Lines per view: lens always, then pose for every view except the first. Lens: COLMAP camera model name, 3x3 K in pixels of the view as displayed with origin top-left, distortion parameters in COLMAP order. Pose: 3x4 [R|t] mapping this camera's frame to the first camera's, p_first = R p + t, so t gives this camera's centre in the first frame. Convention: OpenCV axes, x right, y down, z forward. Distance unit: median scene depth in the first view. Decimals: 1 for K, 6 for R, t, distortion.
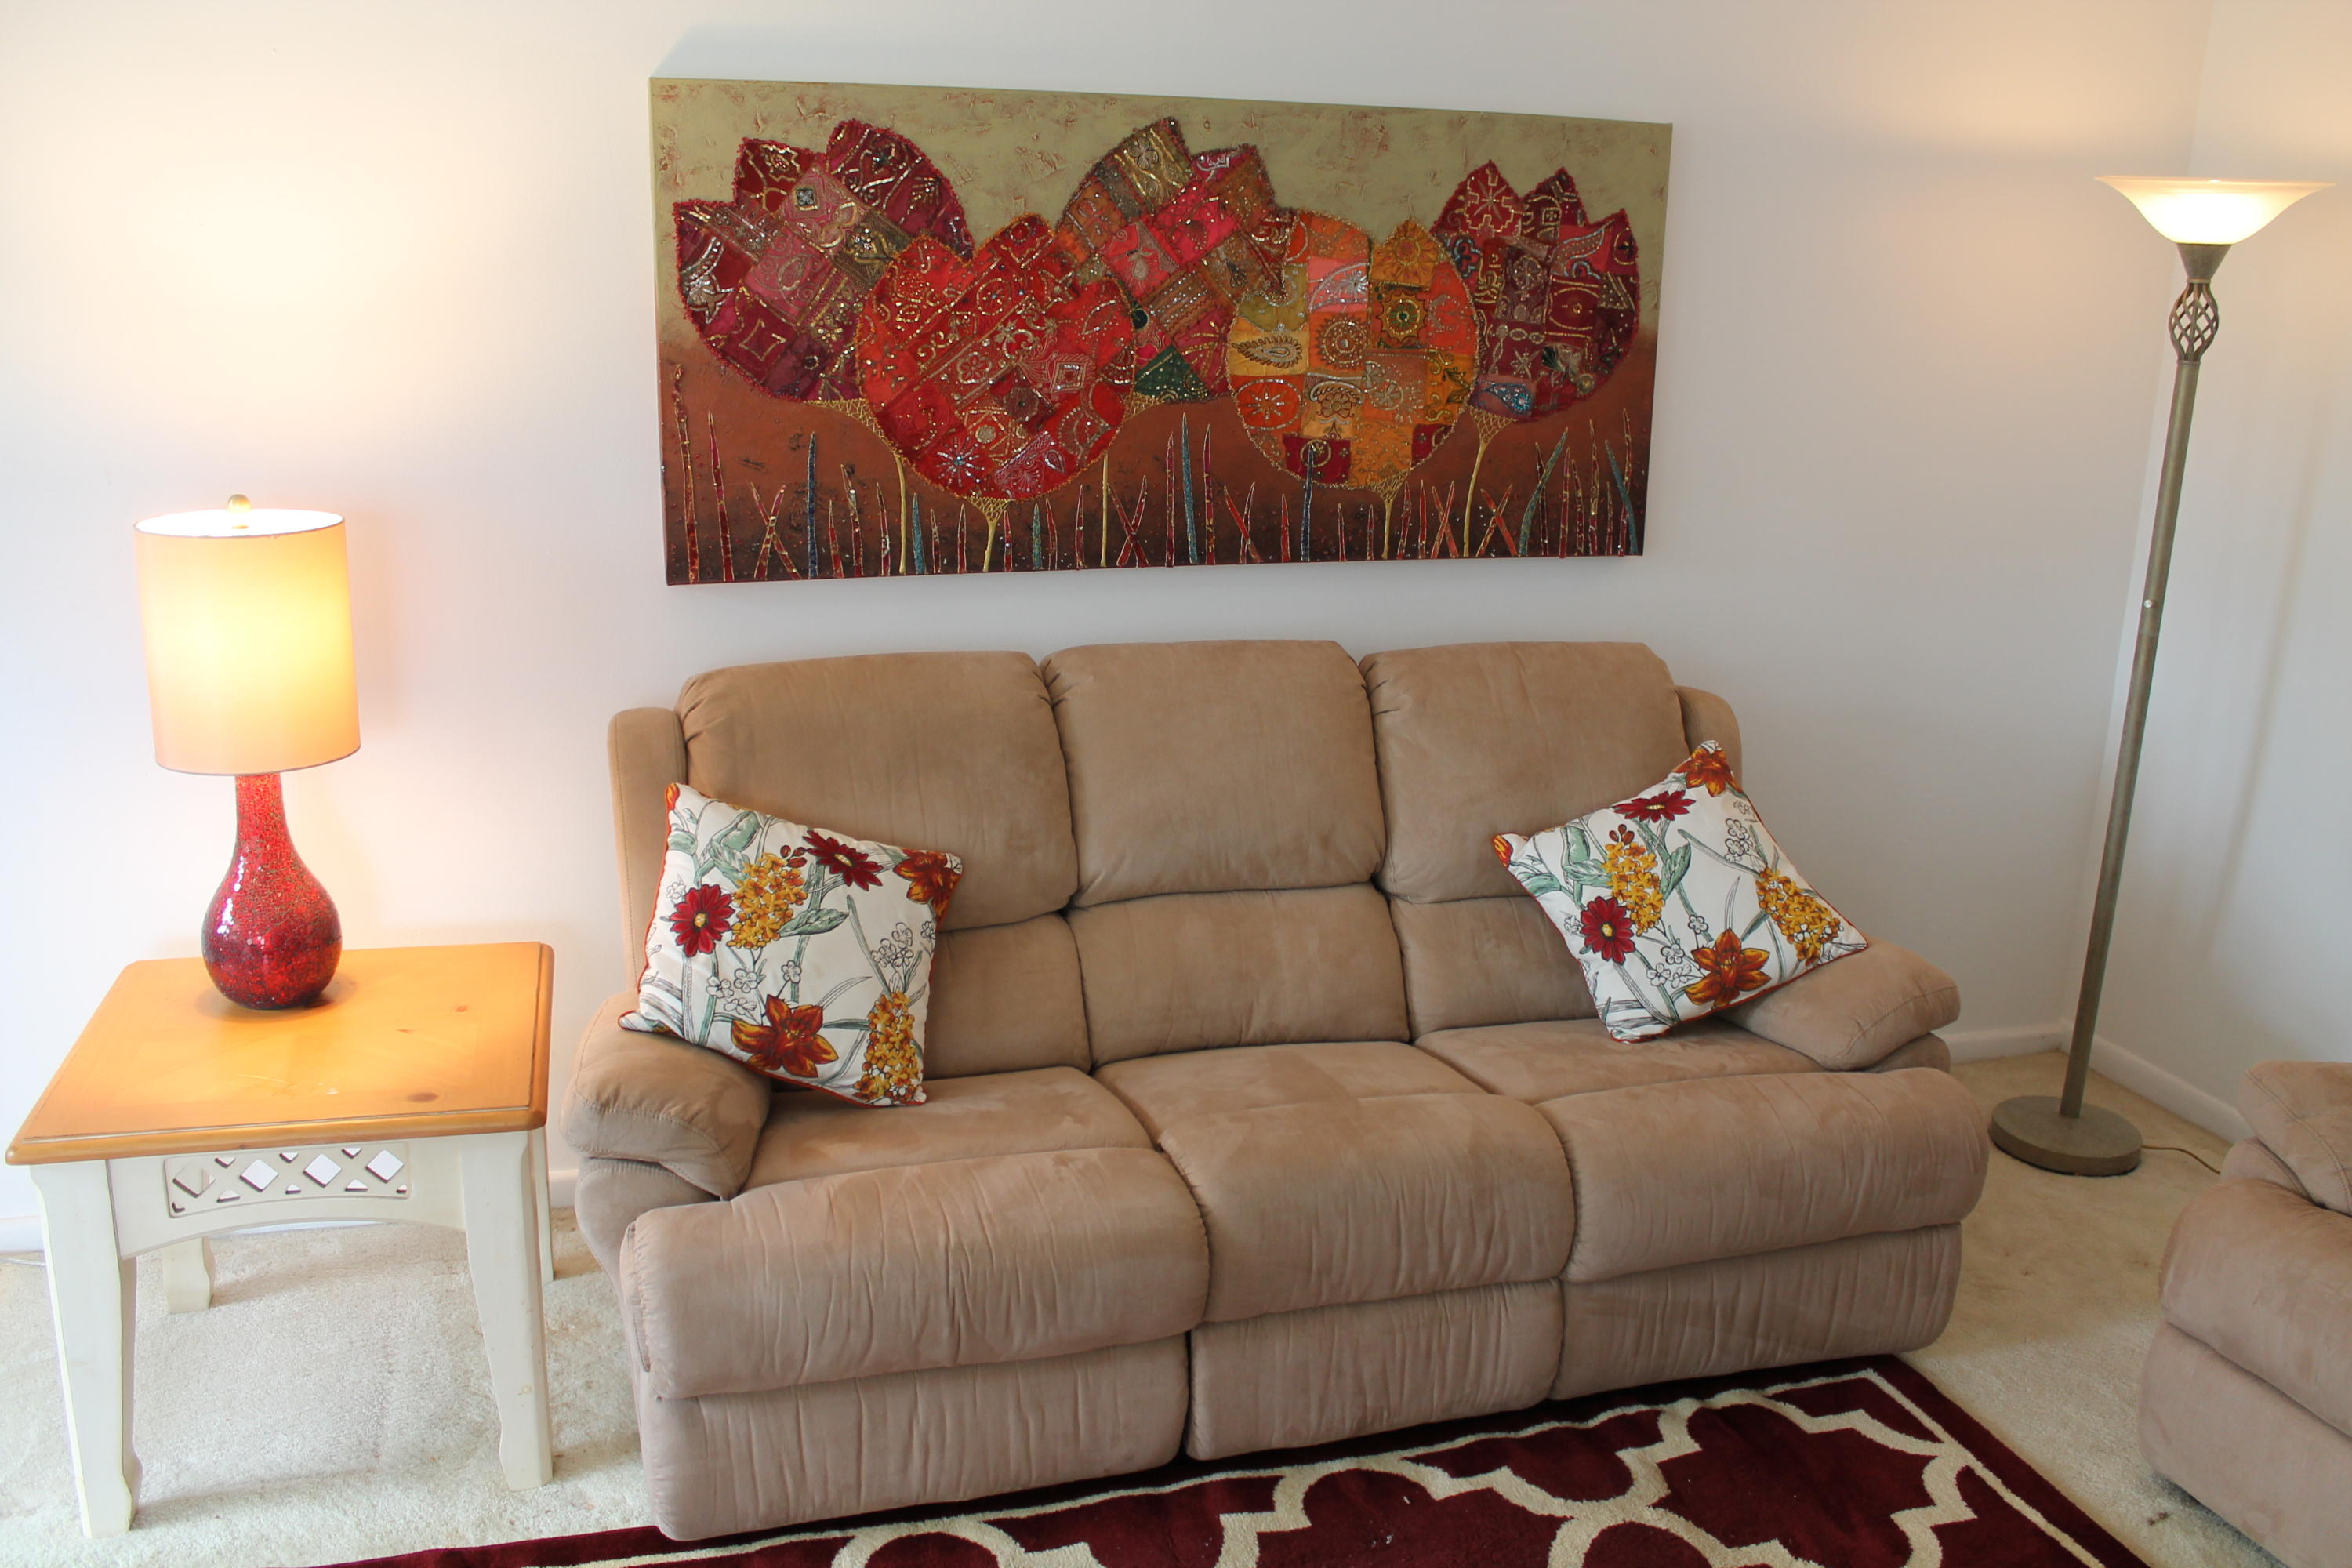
lens RADIAL K [[1923.7, 0, 1201.1], [0, 1923.7, 787.5], [0, 0, 1]] dist [-0.169984, 0.148098]
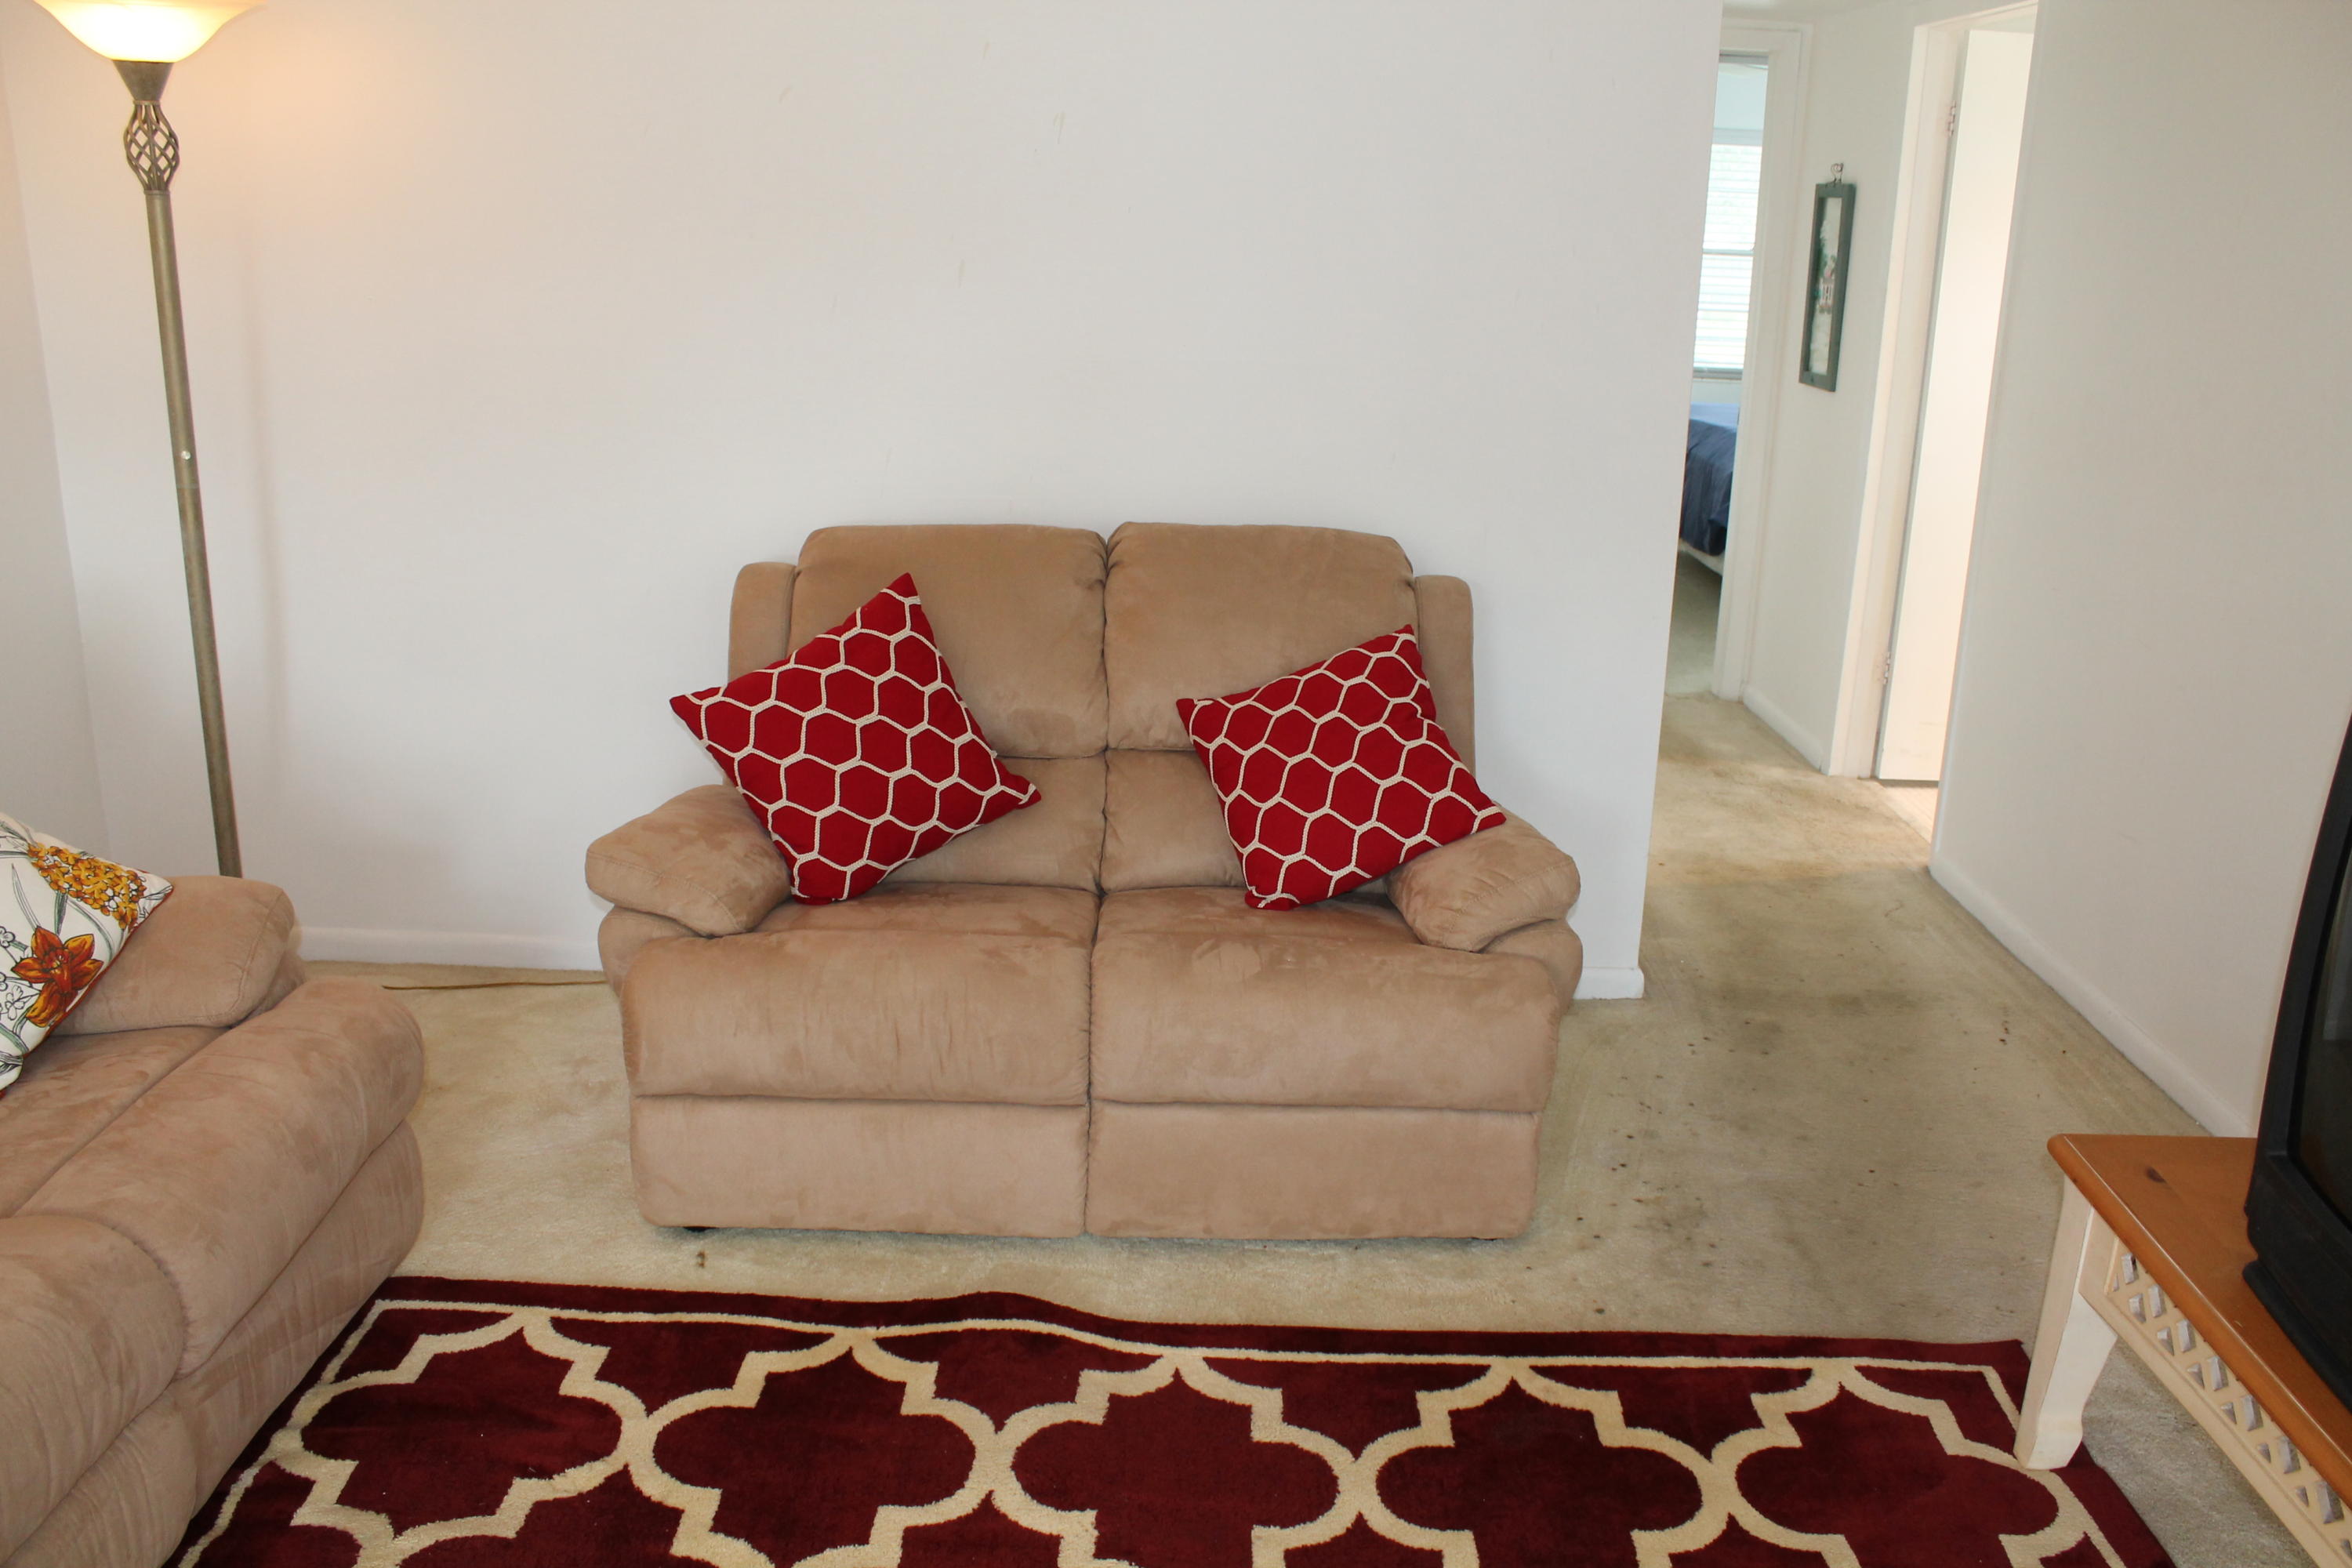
lens RADIAL K [[1955.7, 0, 1213.6], [0, 1955.7, 789.2], [0, 0, 1]] dist [-0.166554, 0.139725]
pose [[0.299510, -0.309643, 0.902449, -0.273051], [0.225900, 0.941991, 0.248237, -0.065651], [-0.926964, 0.129514, 0.352085, 0.232675]]
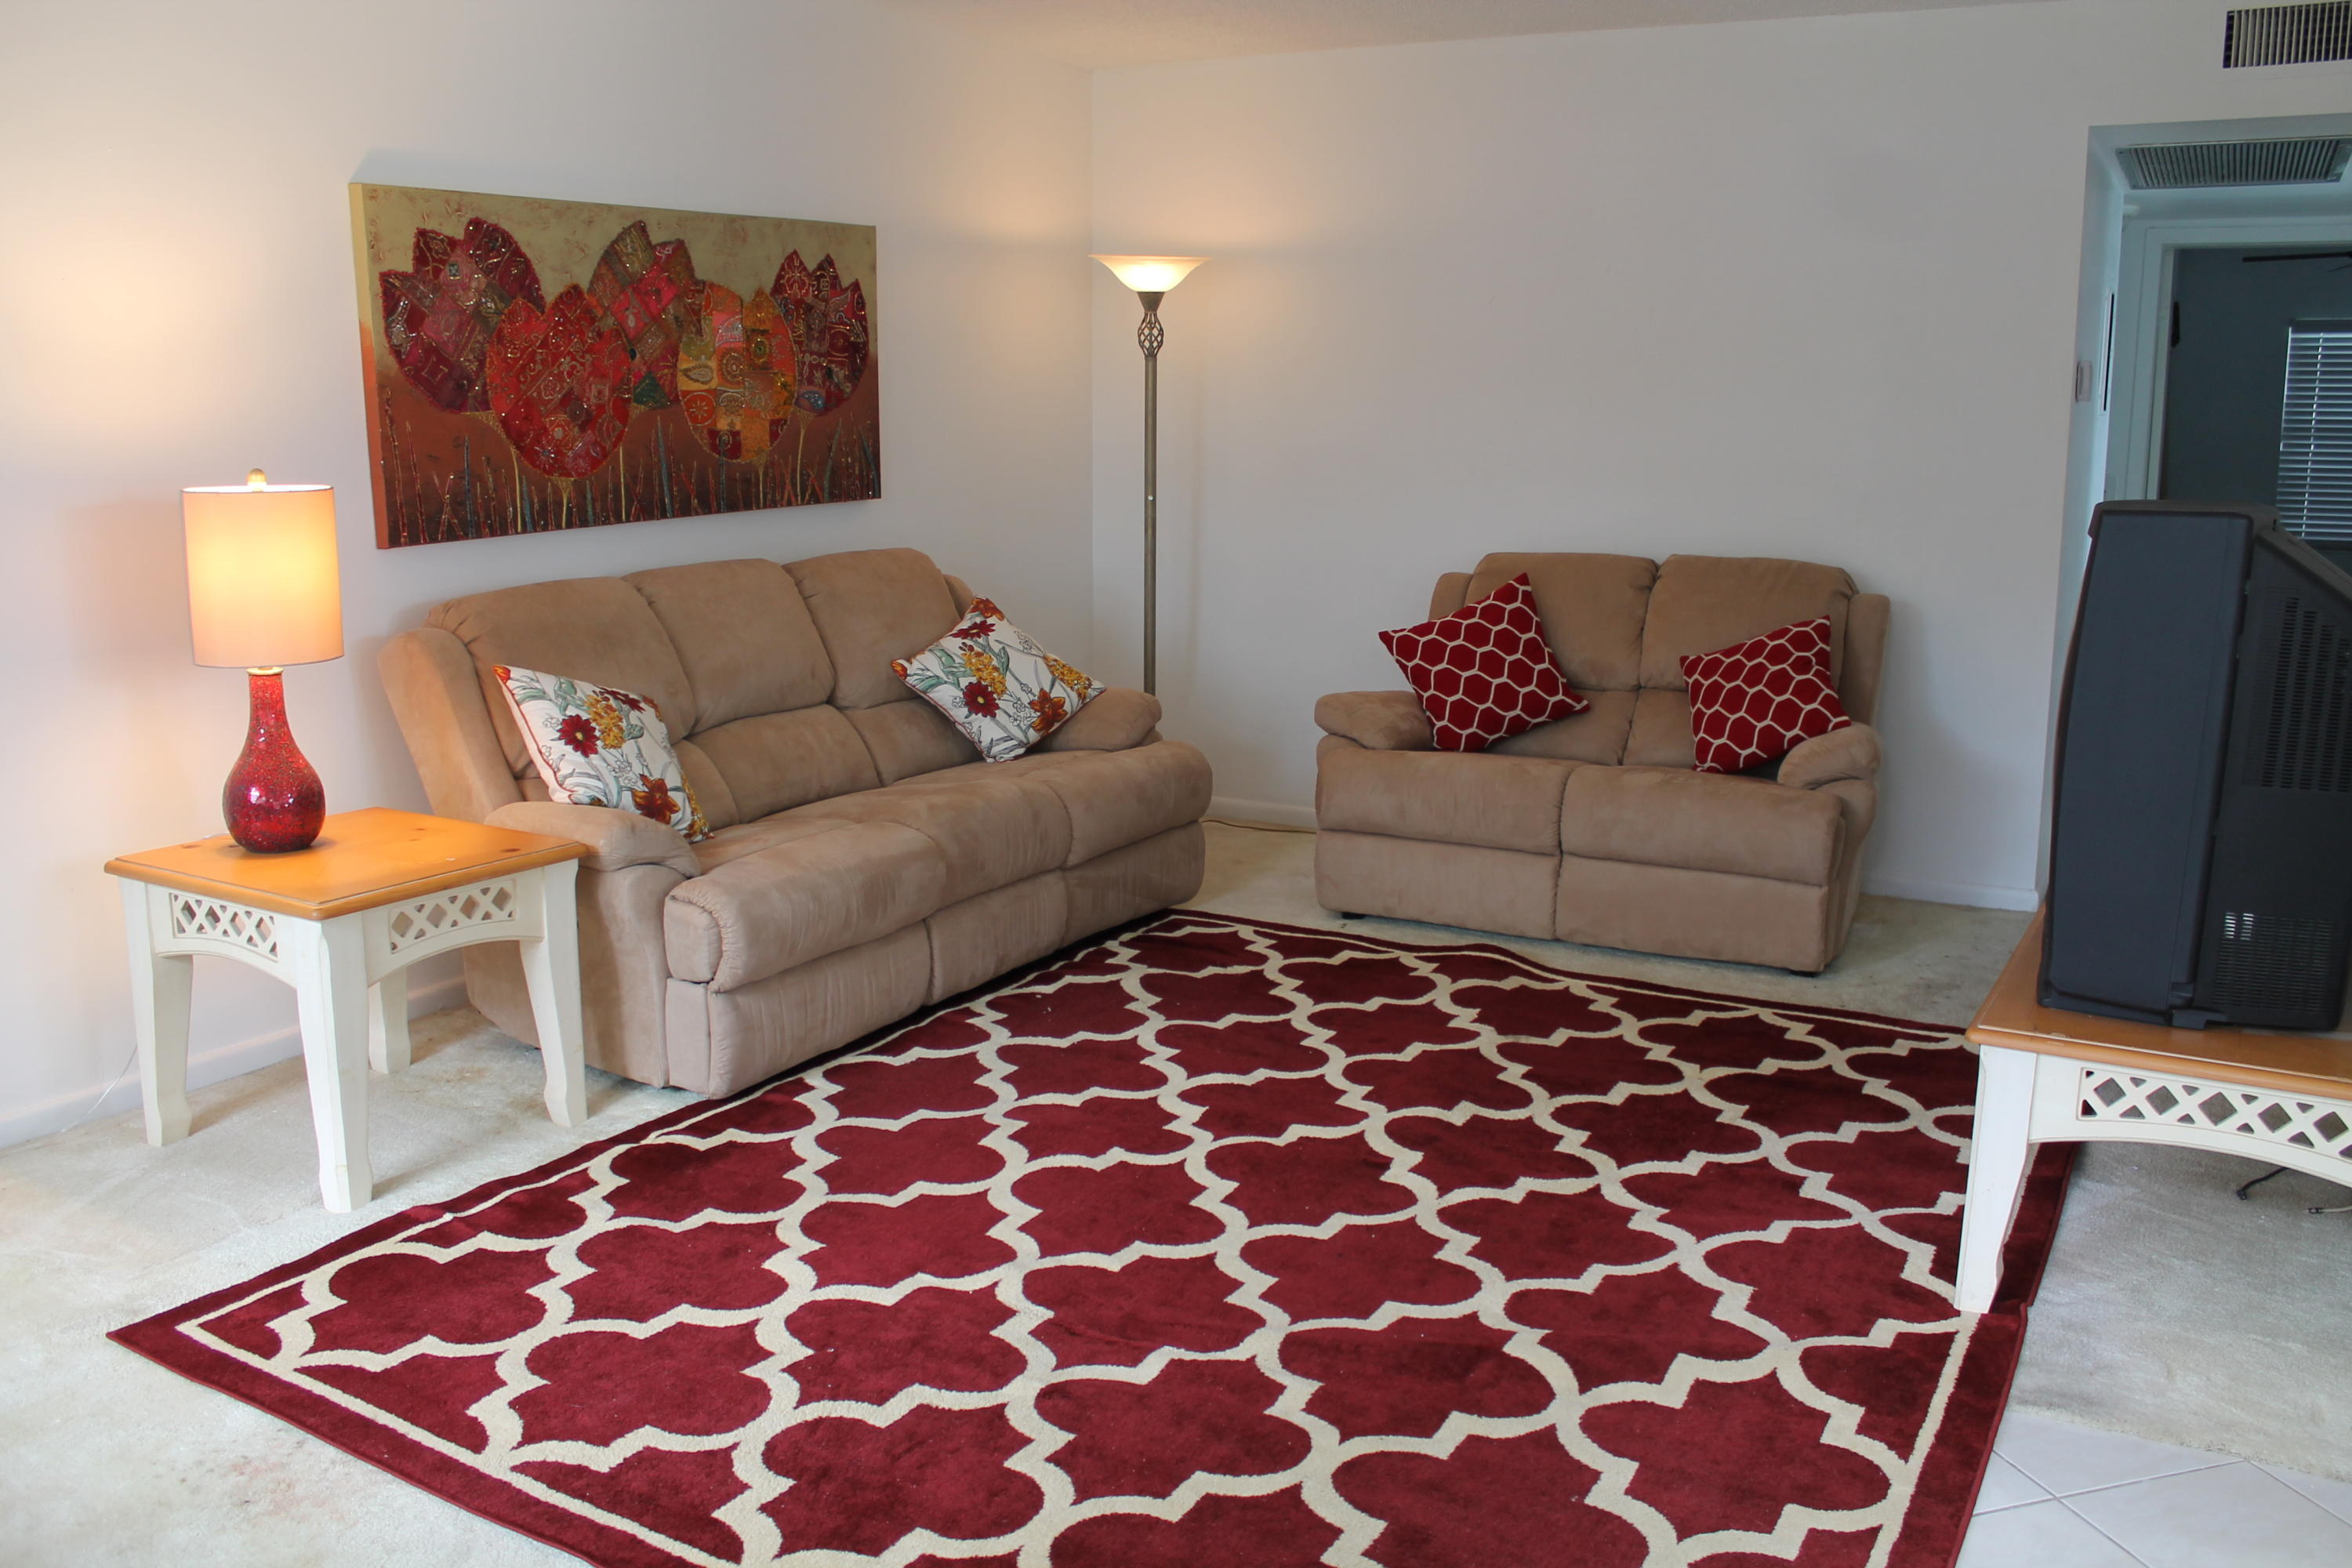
lens RADIAL K [[1923.7, 0, 1201.1], [0, 1923.7, 787.5], [0, 0, 1]] dist [-0.169984, 0.148098]
pose [[0.730796, -0.166405, 0.662001, -0.761432], [0.198898, 0.979657, 0.026686, 0.141398], [-0.652975, 0.112169, 0.749027, -0.372942]]
